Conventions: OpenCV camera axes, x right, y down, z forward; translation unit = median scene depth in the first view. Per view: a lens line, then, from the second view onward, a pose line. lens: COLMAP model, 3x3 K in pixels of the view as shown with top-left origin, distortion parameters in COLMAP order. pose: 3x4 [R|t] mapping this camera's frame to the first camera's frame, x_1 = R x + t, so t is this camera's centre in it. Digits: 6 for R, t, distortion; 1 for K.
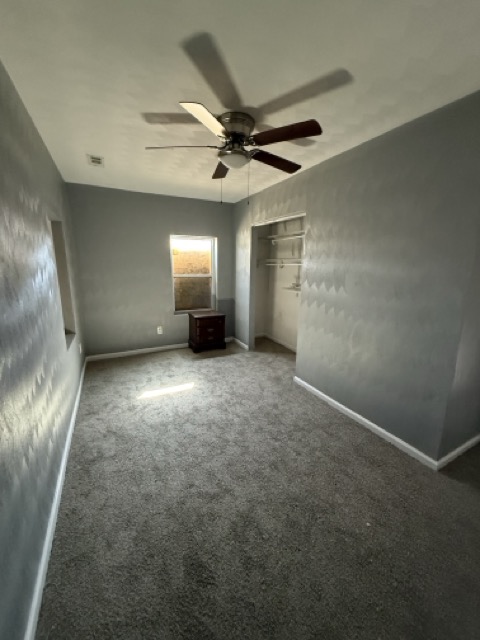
lens RADIAL K [[252.1, 0, 240.7], [0, 252.1, 317.4], [0, 0, 1]] dist [0.001122, -0.000028]
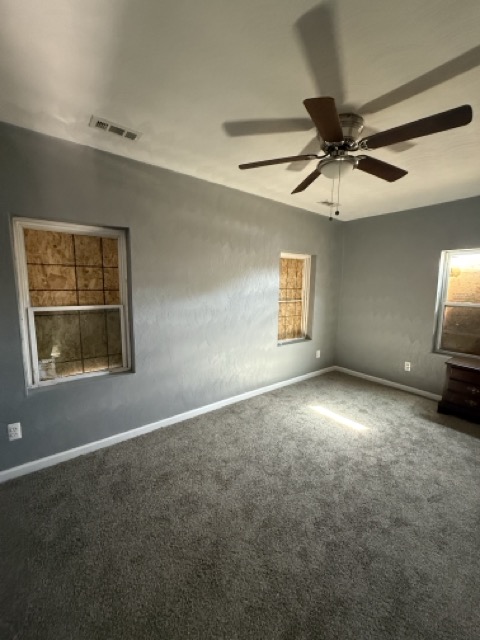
lens RADIAL K [[252.1, 0, 240.7], [0, 252.1, 317.4], [0, 0, 1]] dist [0.001122, -0.000028]
pose [[0.207051, 0.133457, -0.969185, 0.557090], [-0.218621, 0.971912, 0.087127, -0.091563], [0.953590, 0.193844, 0.230412, 0.381634]]
